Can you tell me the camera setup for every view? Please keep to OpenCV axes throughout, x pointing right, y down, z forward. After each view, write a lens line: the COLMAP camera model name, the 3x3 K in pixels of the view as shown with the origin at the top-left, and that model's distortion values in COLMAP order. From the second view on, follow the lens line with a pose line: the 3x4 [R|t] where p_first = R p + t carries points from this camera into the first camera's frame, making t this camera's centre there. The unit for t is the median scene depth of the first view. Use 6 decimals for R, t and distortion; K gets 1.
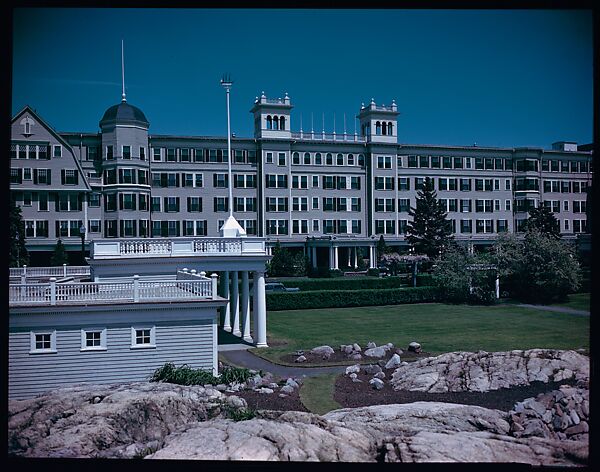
lens RADIAL K [[790.7, 0, 300.0], [0, 790.7, 232.4], [0, 0, 1]] dist [0.064460, 0.000000]
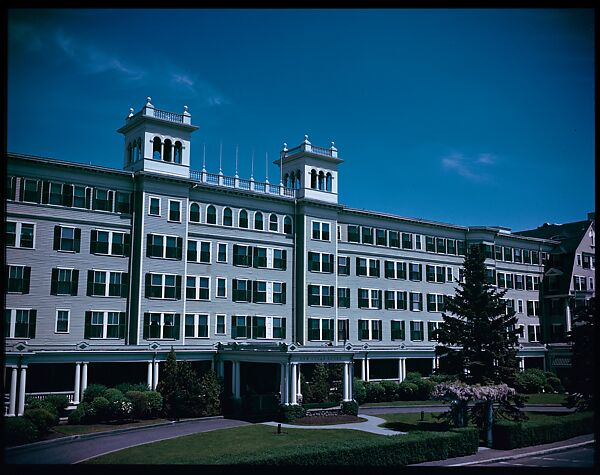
lens RADIAL K [[695.7, 0, 296.5], [0, 695.7, 237.7], [0, 0, 1]] dist [-0.033586, 0.000000]
pose [[0.941824, 0.063719, 0.330010, -0.104479], [-0.016281, 0.989361, -0.144566, 0.001500], [-0.335711, 0.130783, 0.932842, 0.469775]]
